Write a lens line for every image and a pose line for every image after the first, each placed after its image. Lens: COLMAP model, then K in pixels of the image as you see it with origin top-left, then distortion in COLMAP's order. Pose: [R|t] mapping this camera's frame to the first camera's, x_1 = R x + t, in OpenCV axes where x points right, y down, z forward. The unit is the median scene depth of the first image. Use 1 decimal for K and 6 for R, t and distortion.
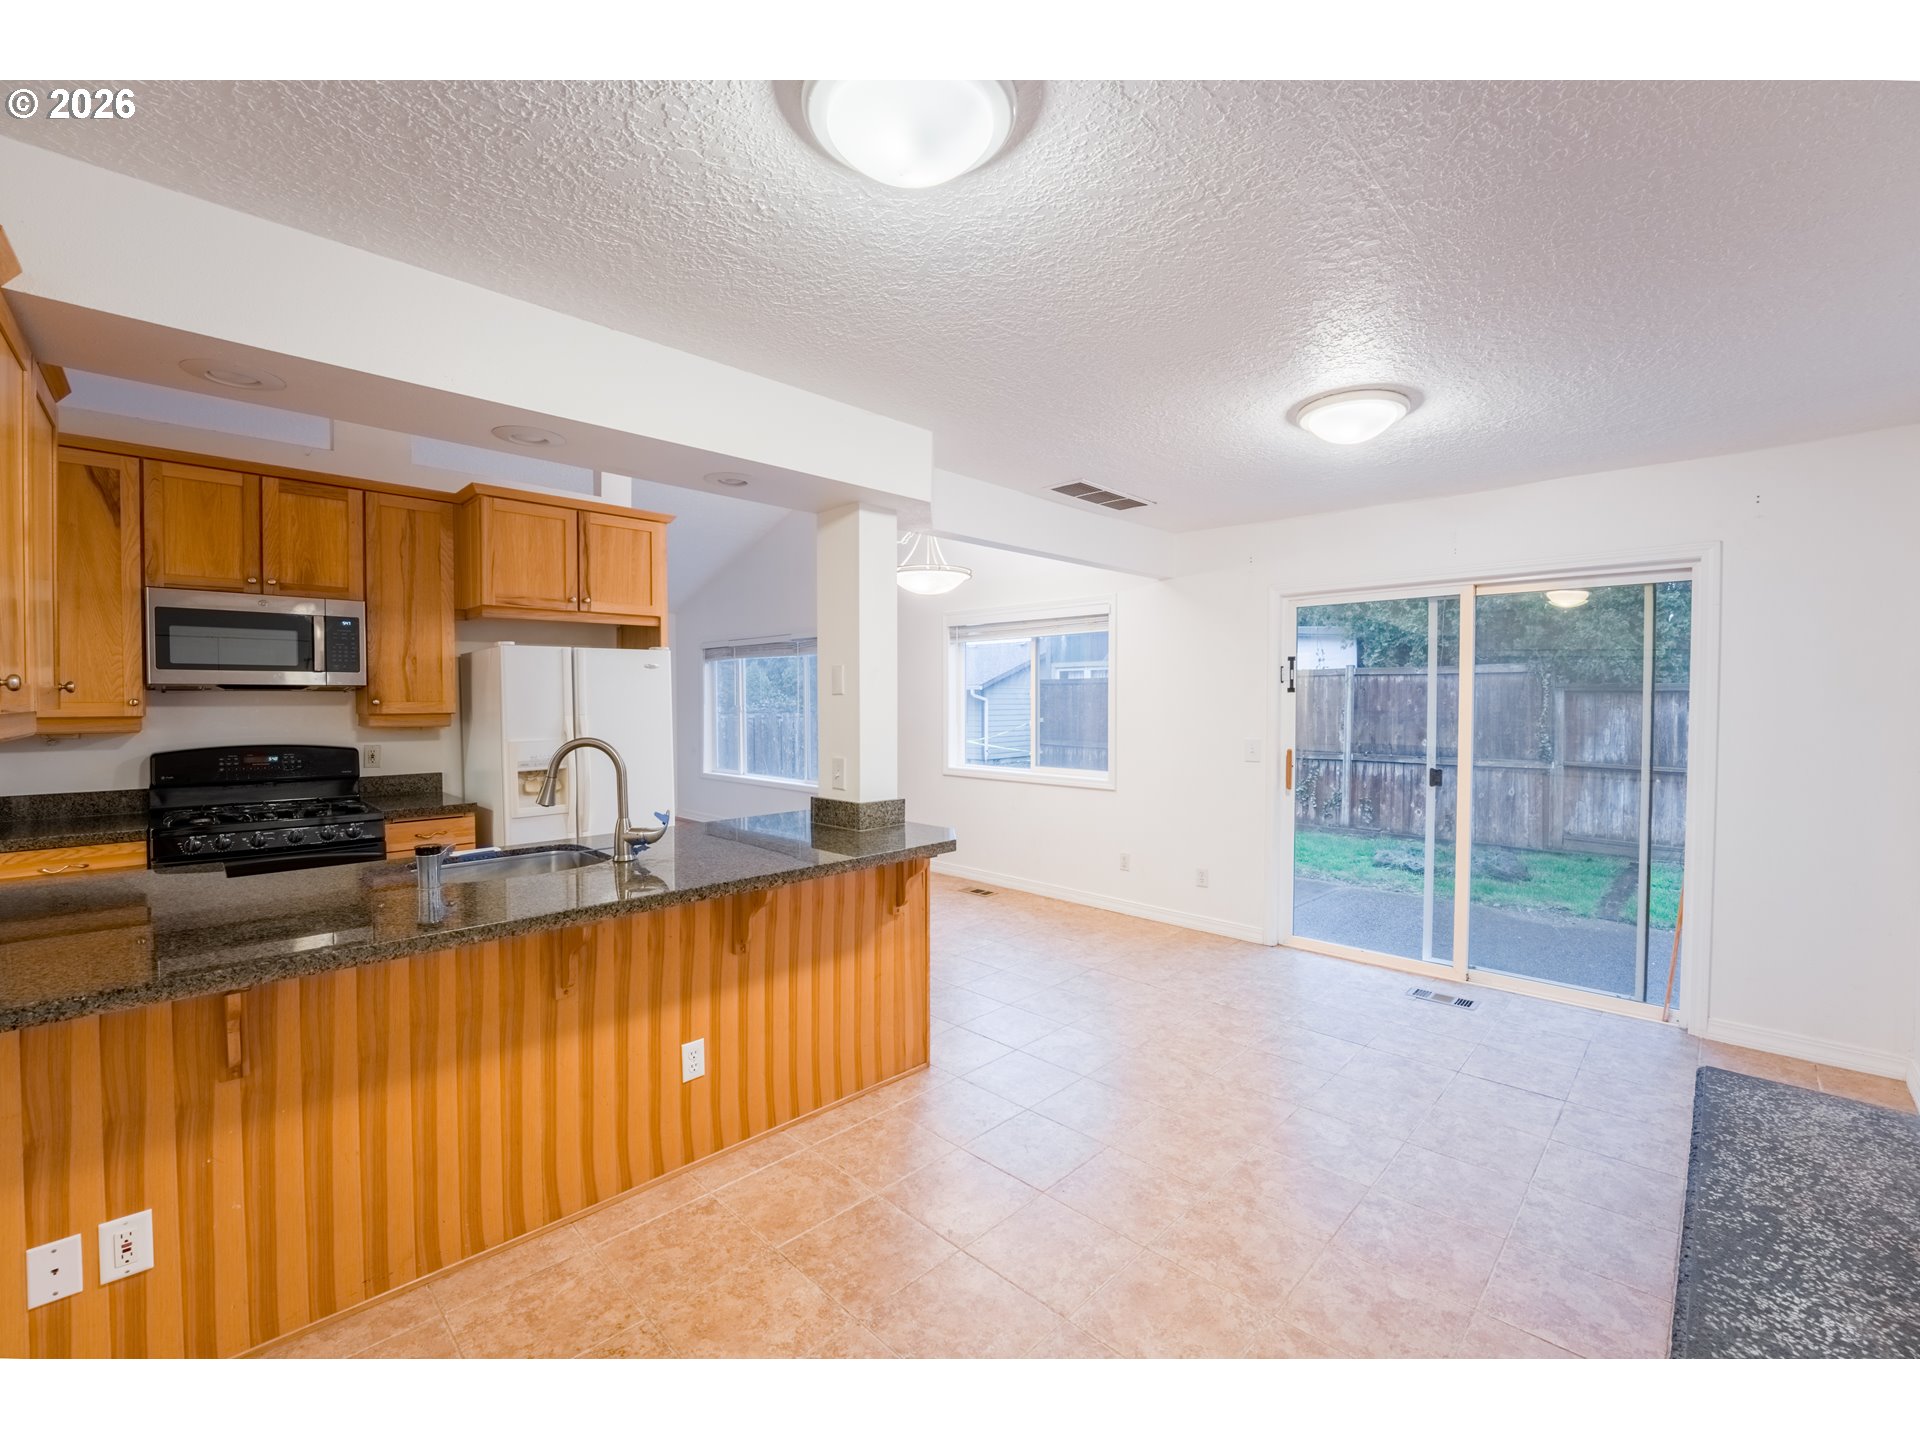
lens RADIAL K [[782.5, 0, 943.4], [0, 782.5, 719.5], [0, 0, 1]] dist [-0.032217, 0.005045]
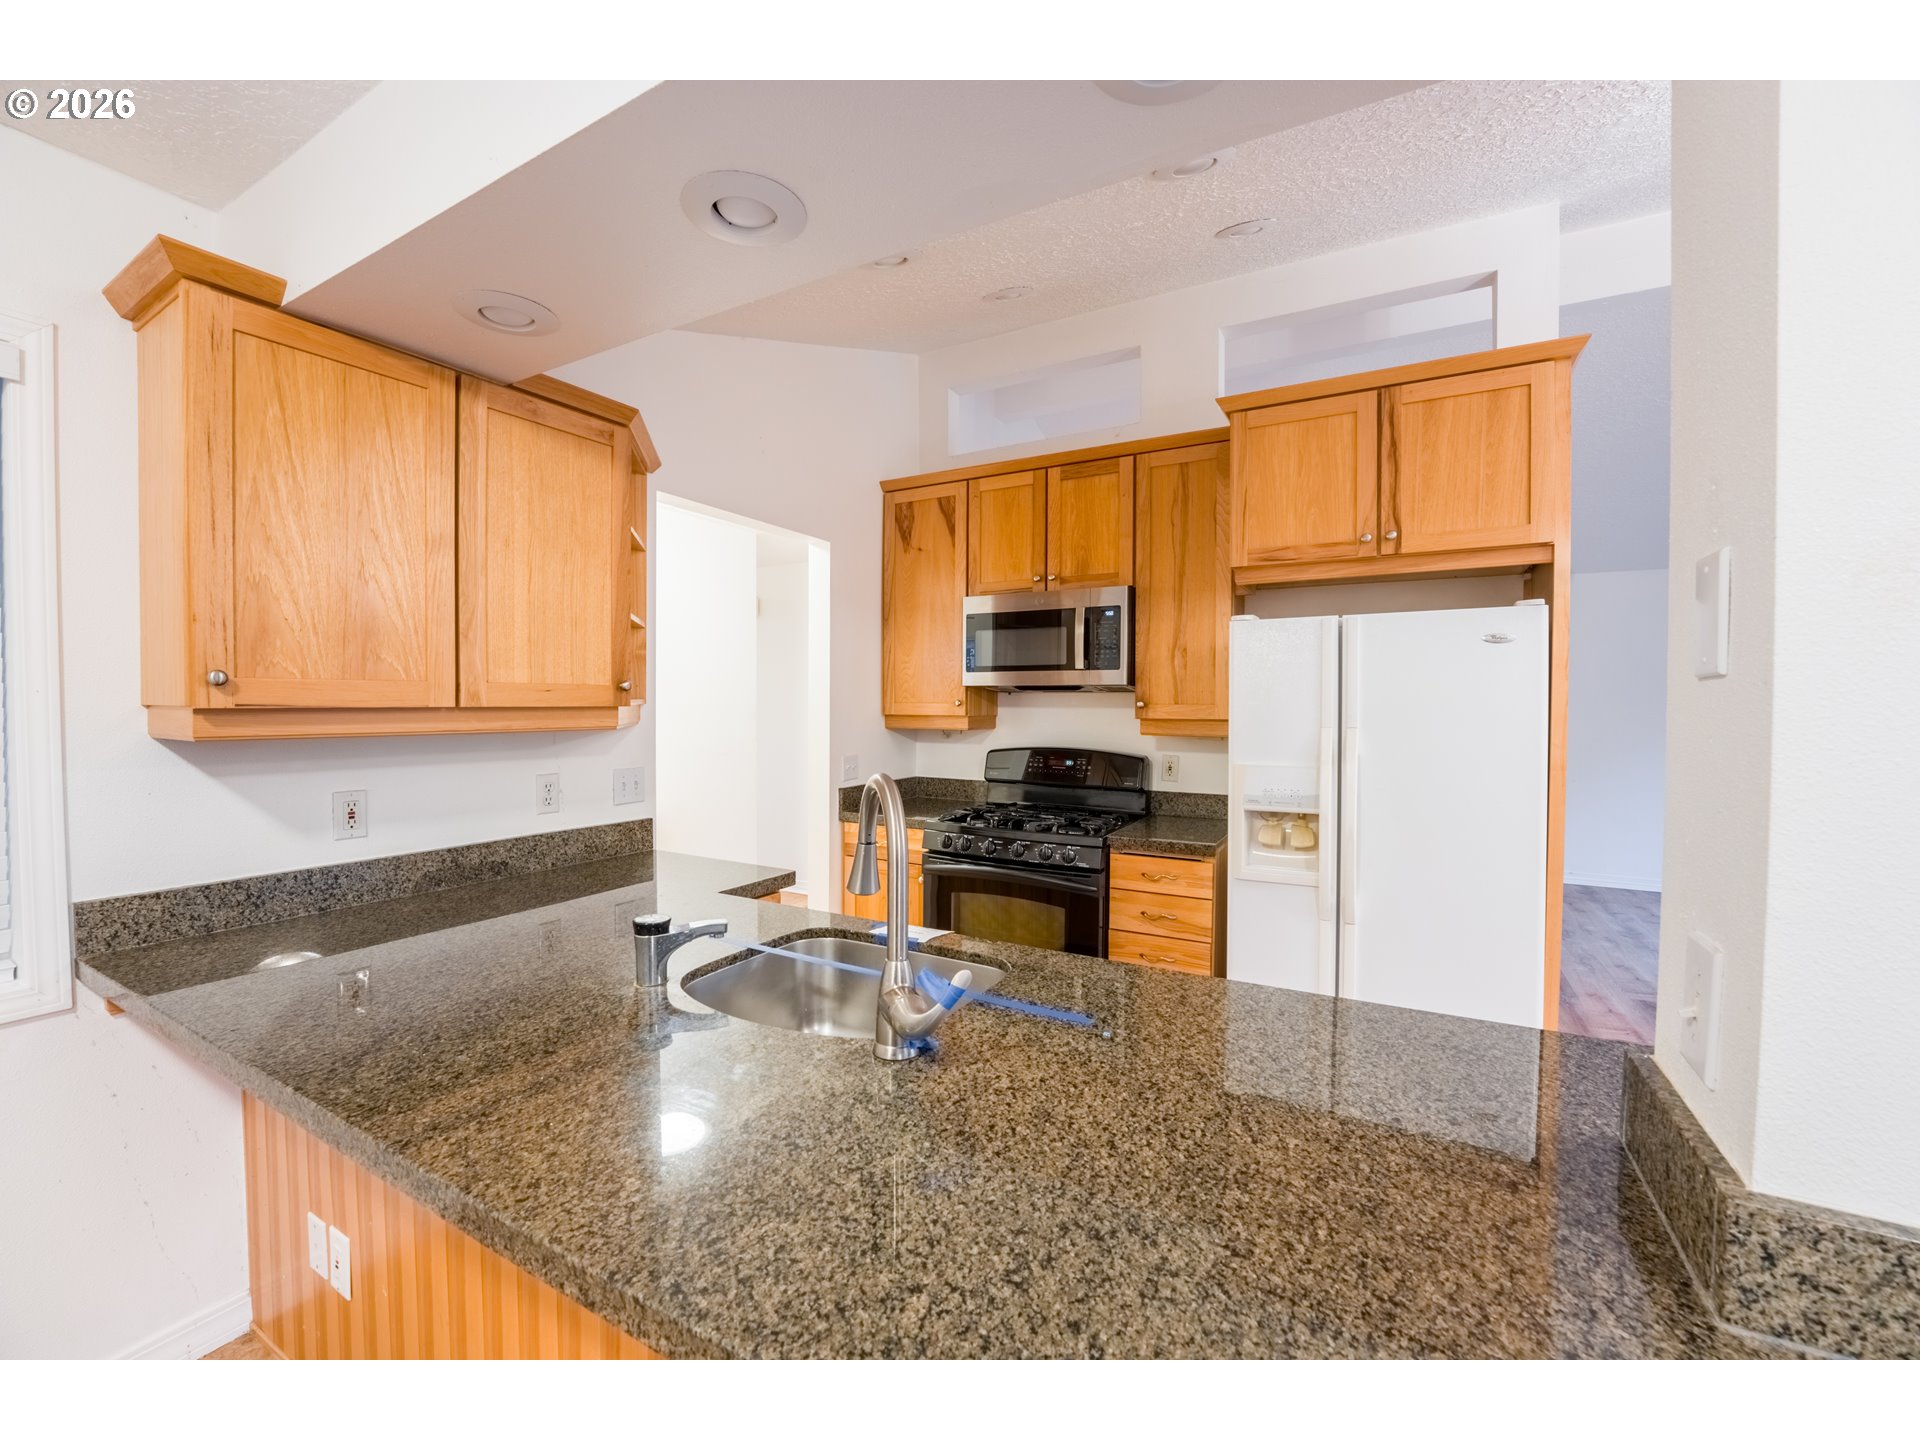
lens RADIAL K [[782.5, 0, 959.6], [0, 782.5, 719.2], [0, 0, 1]] dist [-0.032217, 0.005045]
pose [[0.277255, 0.021667, -0.960552, 0.025202], [-0.029256, 0.999472, 0.014101, -0.014539], [0.960351, 0.024192, 0.277742, 0.648350]]
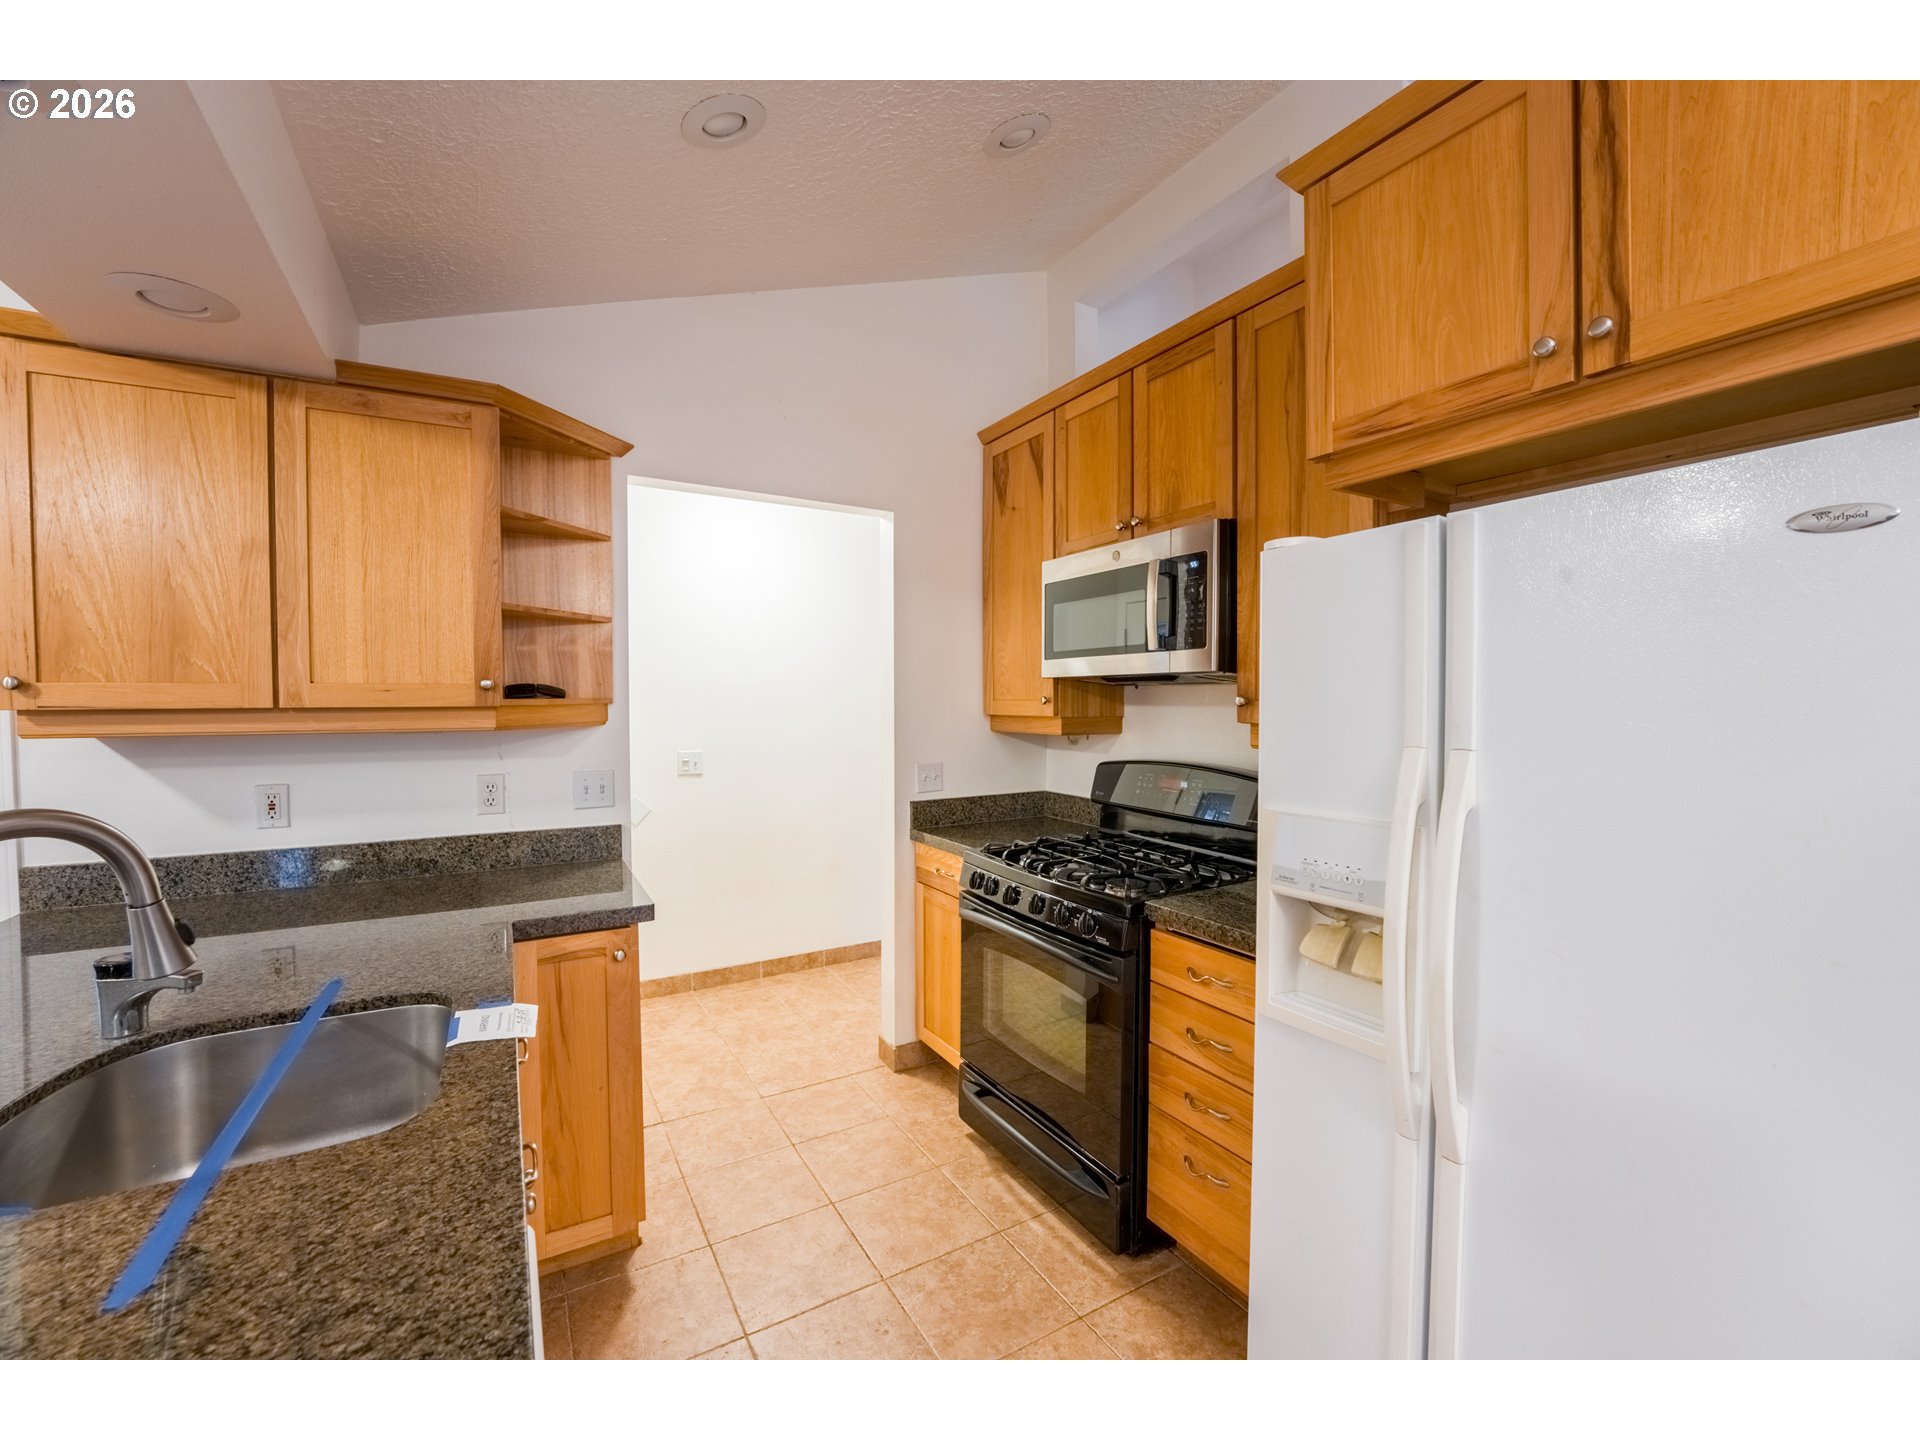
lens RADIAL K [[782.5, 0, 957.6], [0, 782.5, 718.5], [0, 0, 1]] dist [-0.032217, 0.005045]
pose [[-0.244118, 0.024241, -0.969443, -0.179997], [-0.023624, 0.999242, 0.030935, -0.025733], [0.969458, 0.030454, -0.243360, 1.057484]]
